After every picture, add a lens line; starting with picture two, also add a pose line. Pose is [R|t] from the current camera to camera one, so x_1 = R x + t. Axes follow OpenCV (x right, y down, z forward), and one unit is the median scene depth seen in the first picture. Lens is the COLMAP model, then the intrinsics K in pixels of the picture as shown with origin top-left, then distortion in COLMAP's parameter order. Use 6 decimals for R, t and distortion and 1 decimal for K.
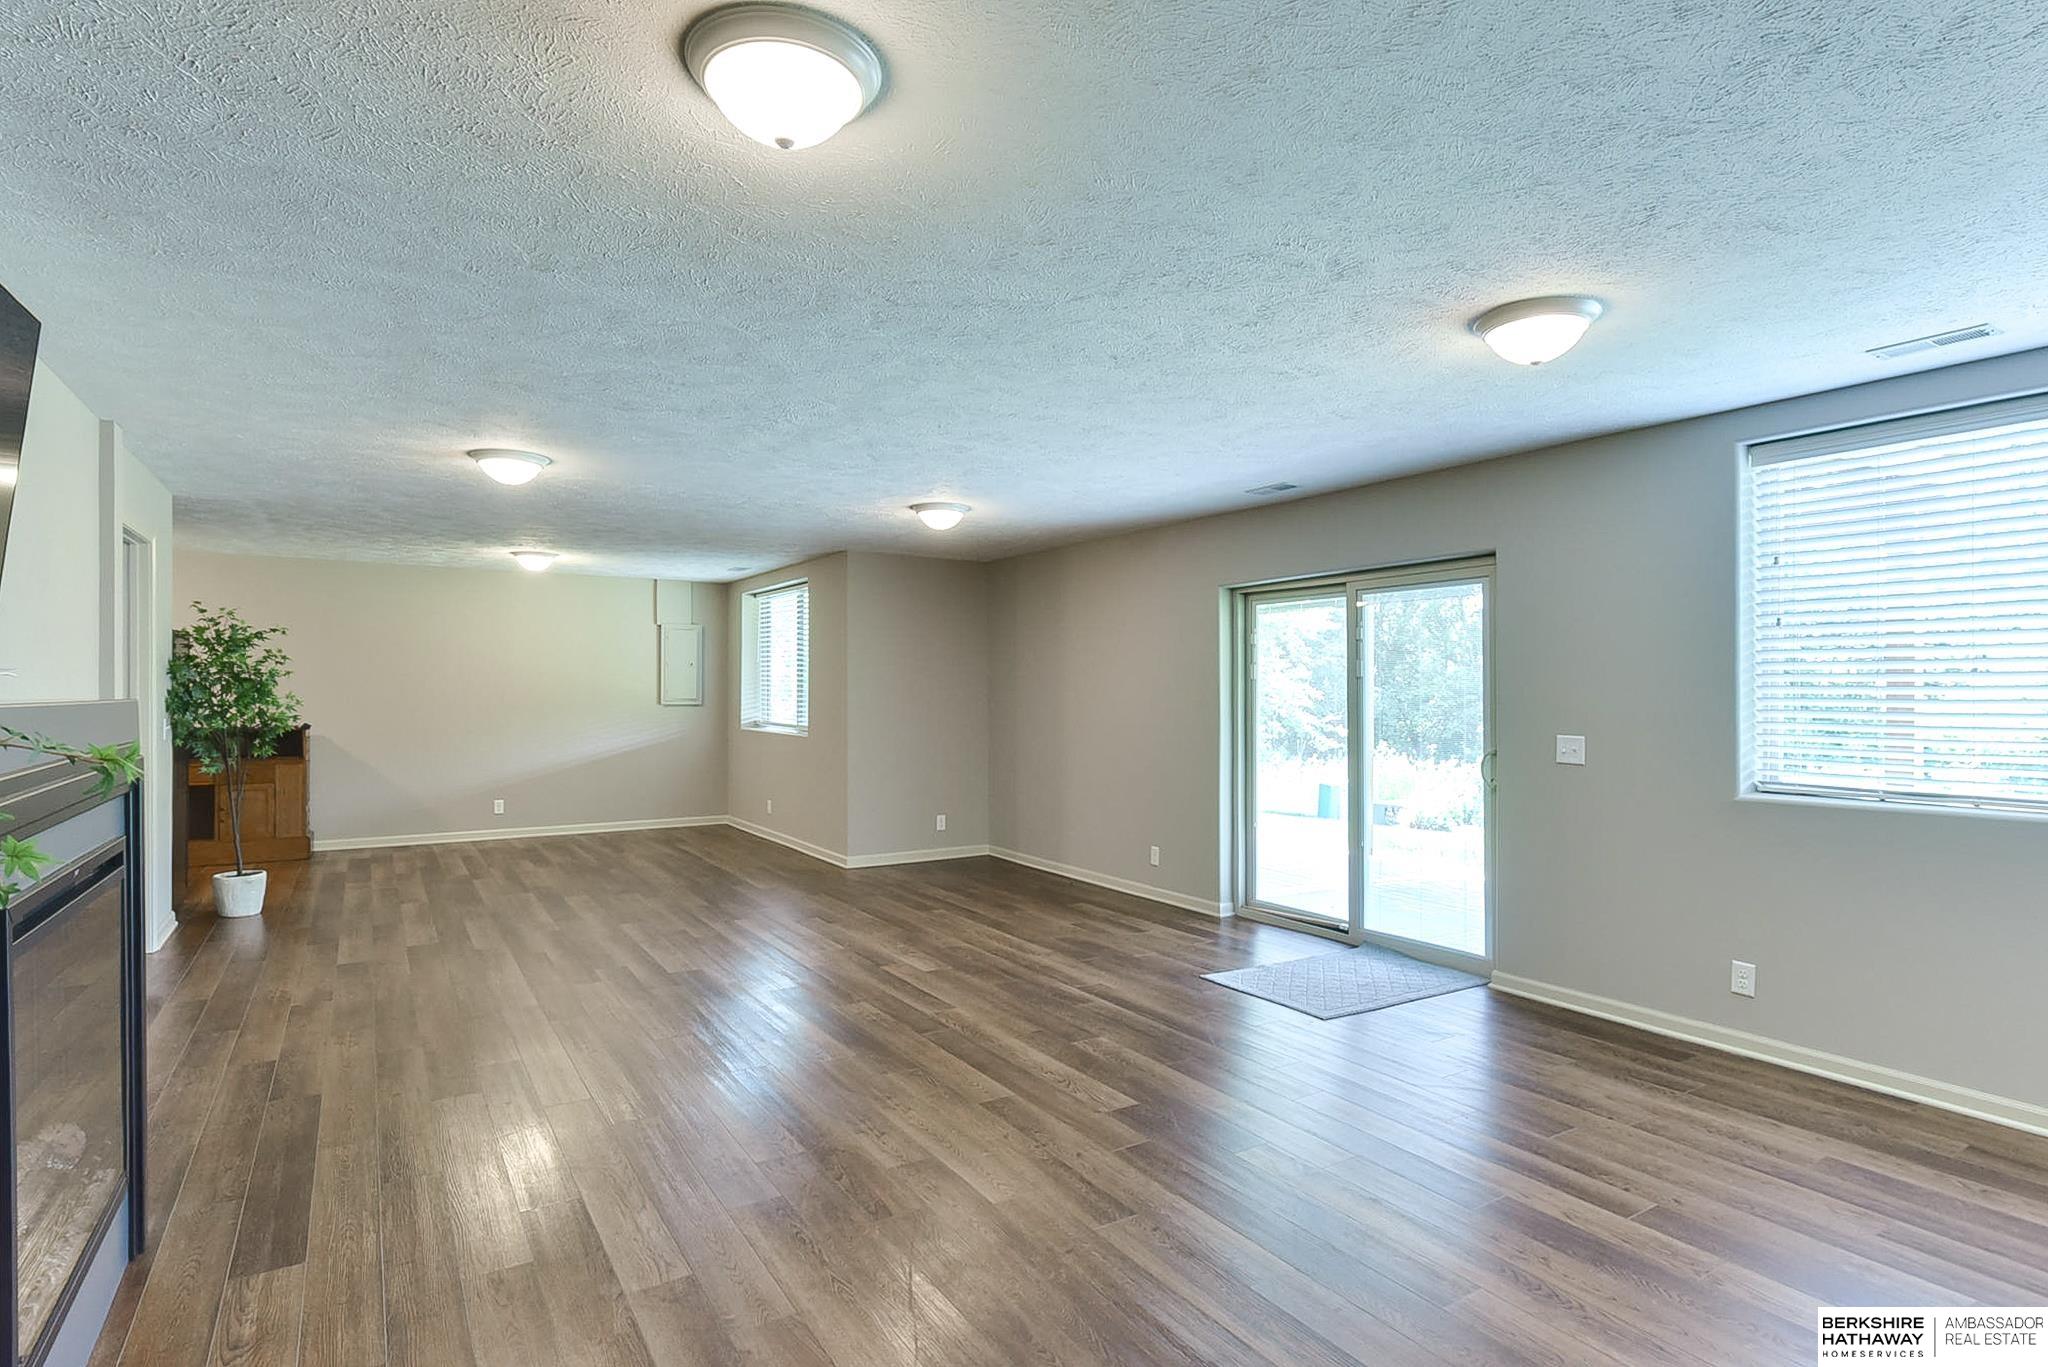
lens RADIAL K [[1031.7, 0, 1010.8], [0, 1031.7, 653.6], [0, 0, 1]] dist [0.001992, -0.000769]
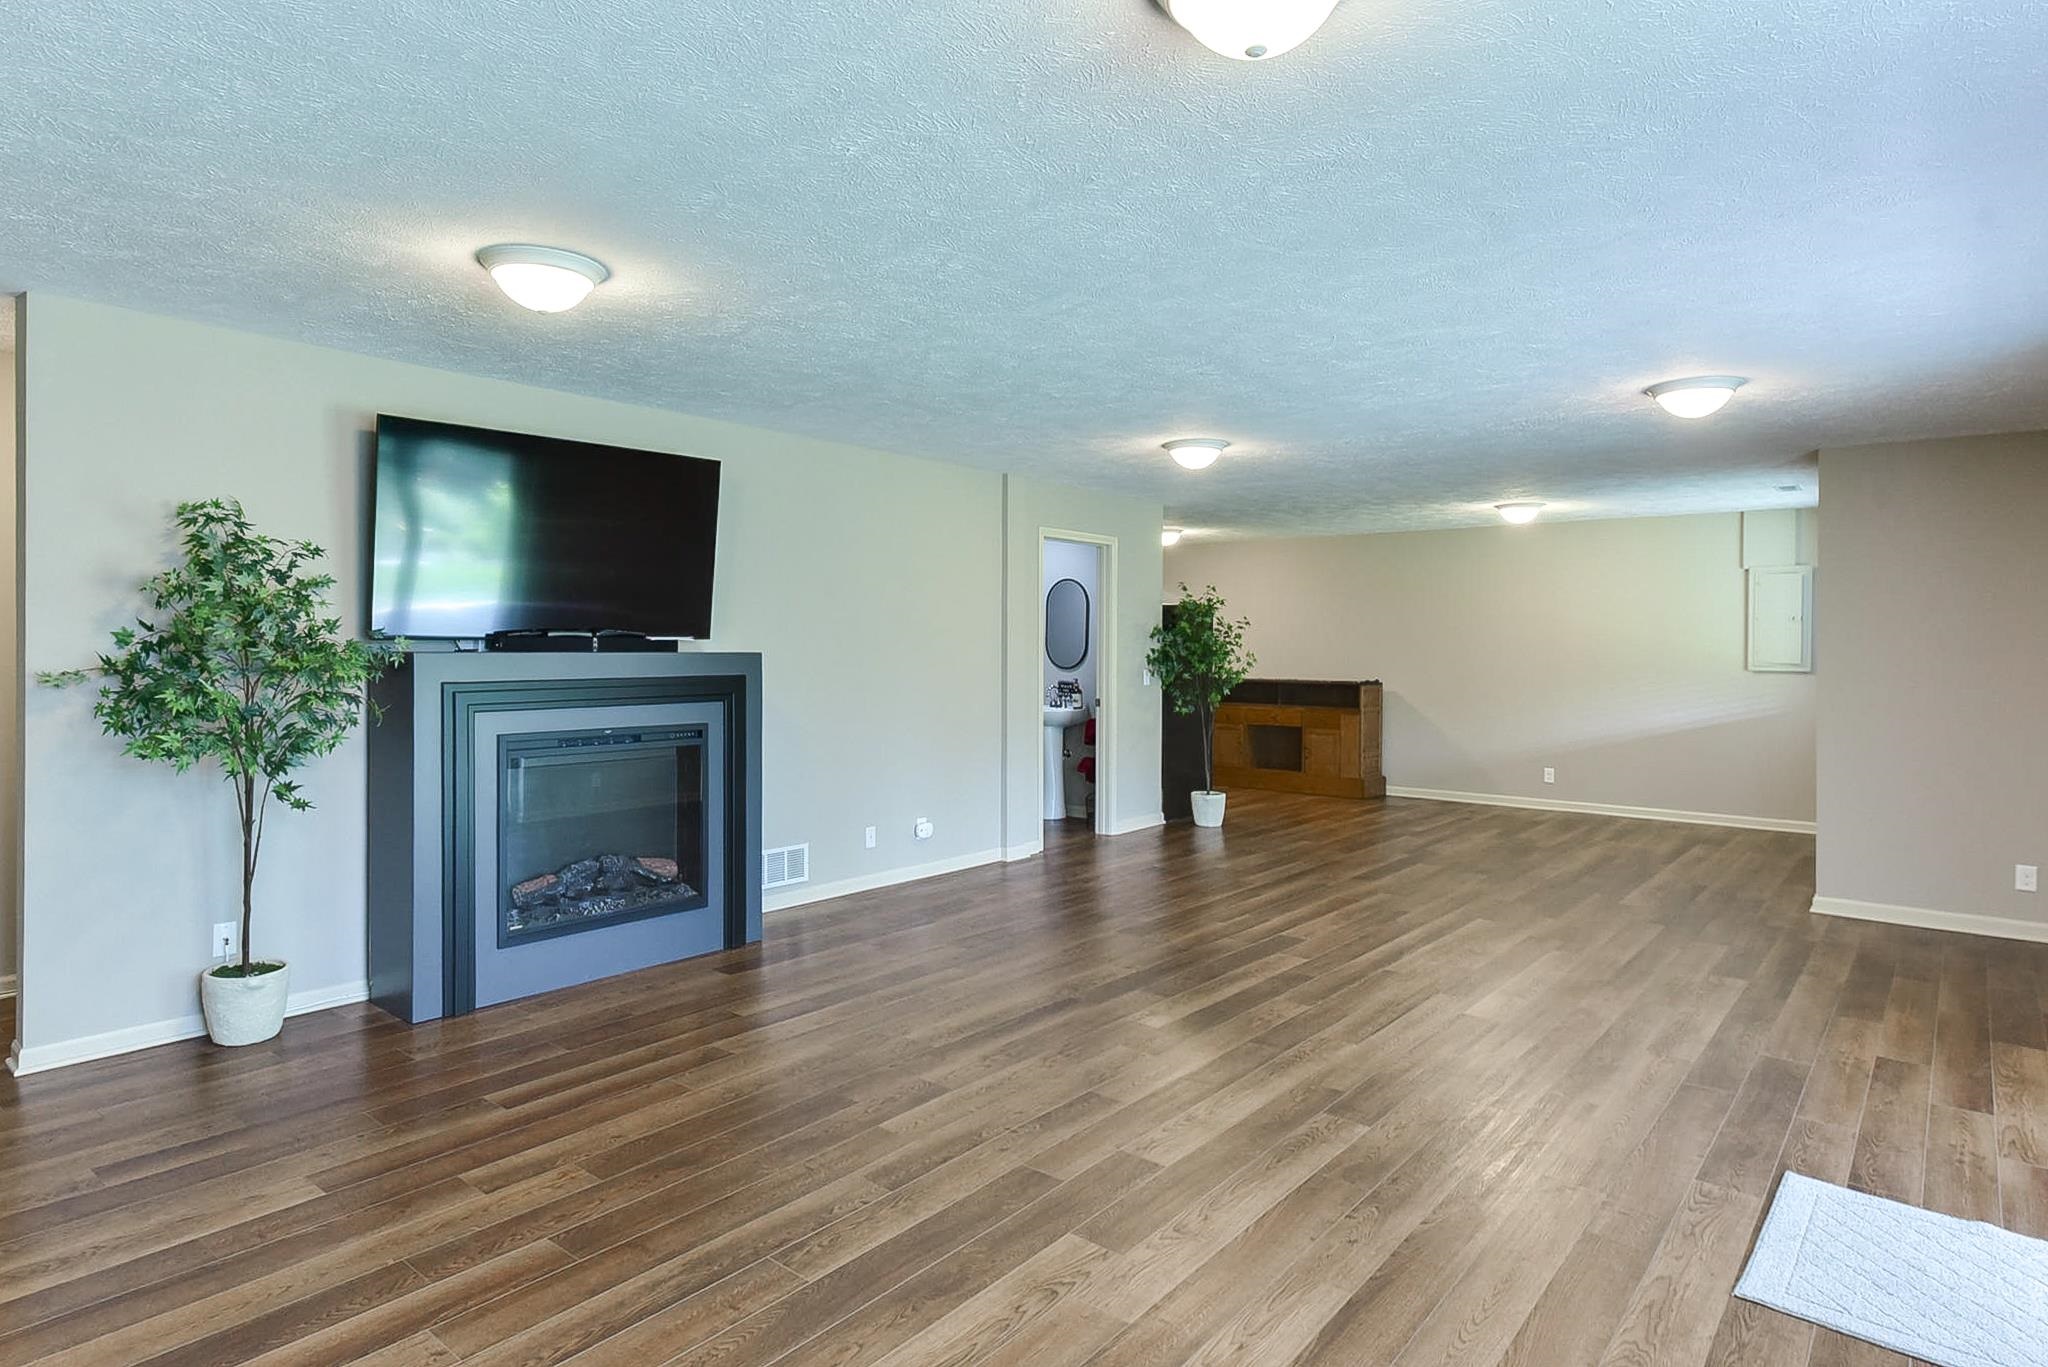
lens RADIAL K [[1125.4, 0, 1023.3], [0, 1125.4, 670.8], [0, 0, 1]] dist [0.002105, -0.000360]
pose [[0.319825, 0.022128, -0.947218, 0.510181], [0.028484, 0.999051, 0.032956, 0.009576], [0.947048, -0.037520, 0.318891, 0.352839]]
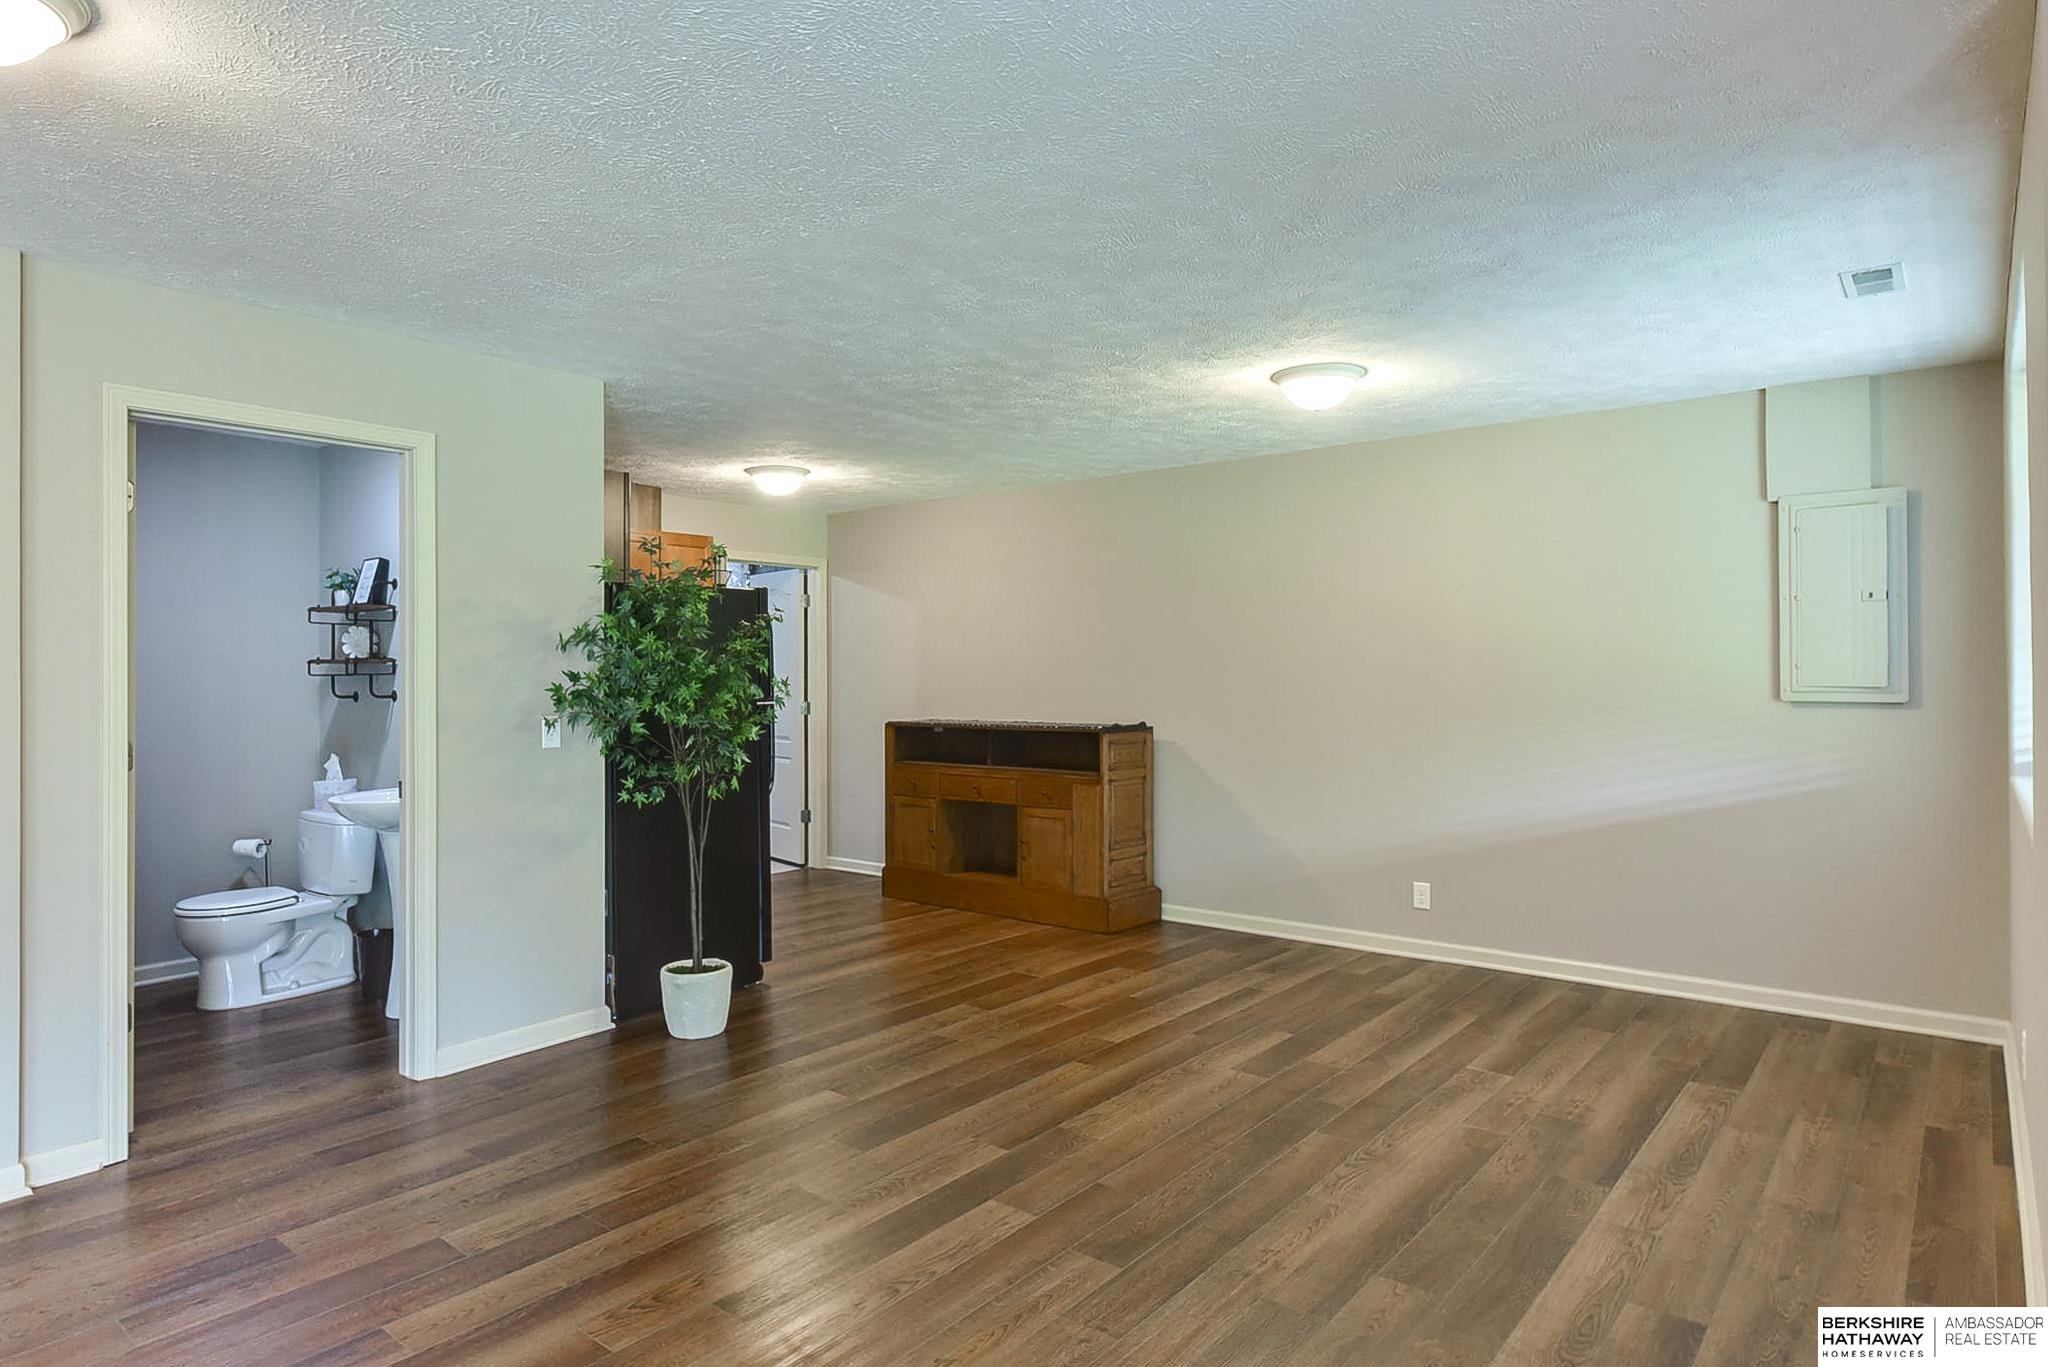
lens RADIAL K [[1173.7, 0, 1024.0], [0, 1173.7, 683.5], [0, 0, 1]] dist [0.002304, -0.000231]
pose [[0.332505, 0.004186, -0.943092, -0.009417], [0.041036, 0.998979, 0.018902, 0.037869], [0.942208, -0.044985, 0.331994, 0.983319]]
